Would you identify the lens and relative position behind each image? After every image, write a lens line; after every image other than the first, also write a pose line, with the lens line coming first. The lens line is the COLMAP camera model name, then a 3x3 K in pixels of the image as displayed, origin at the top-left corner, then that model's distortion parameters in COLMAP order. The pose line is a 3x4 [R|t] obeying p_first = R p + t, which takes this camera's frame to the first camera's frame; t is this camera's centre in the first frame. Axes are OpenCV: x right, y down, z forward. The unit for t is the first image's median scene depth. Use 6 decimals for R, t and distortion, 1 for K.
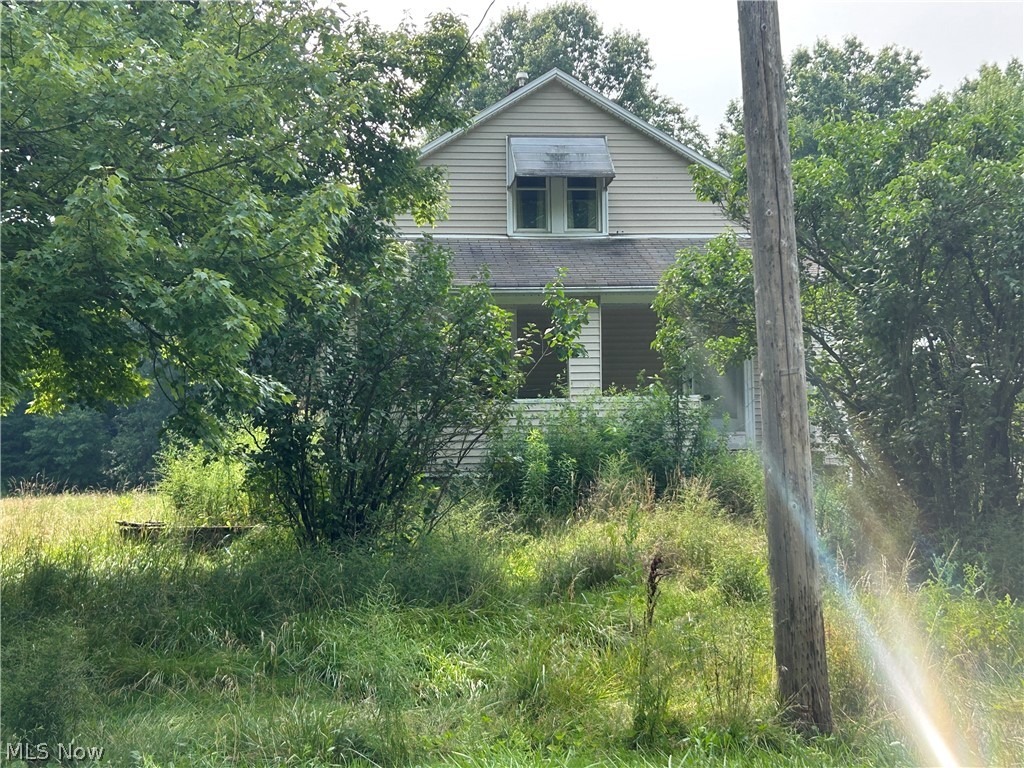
lens RADIAL K [[1645.9, 0, 567.1], [0, 1645.9, 407.6], [0, 0, 1]] dist [0.145921, -0.568233]
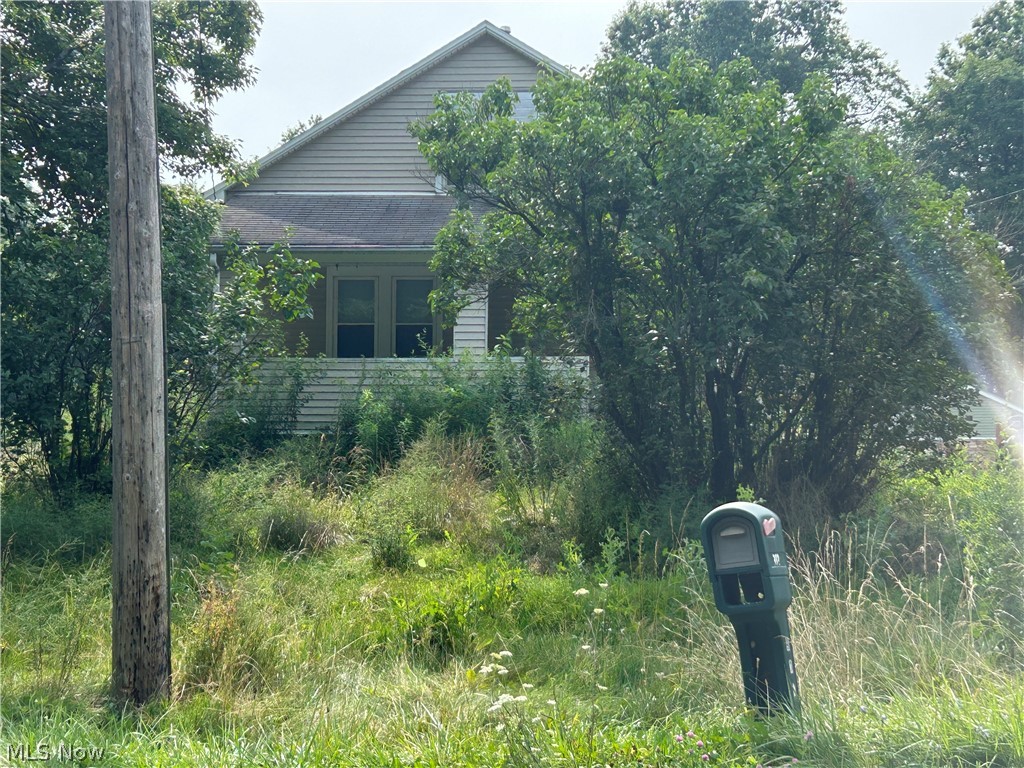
lens RADIAL K [[1659.5, 0, 512.0], [0, 1659.5, 384.0], [0, 0, 1]] dist [0.050430, 0.002236]
pose [[0.980168, 0.015681, -0.197546, 0.542944], [-0.012875, 0.999797, 0.015477, -0.013484], [0.197748, -0.012626, 0.980172, 0.081895]]
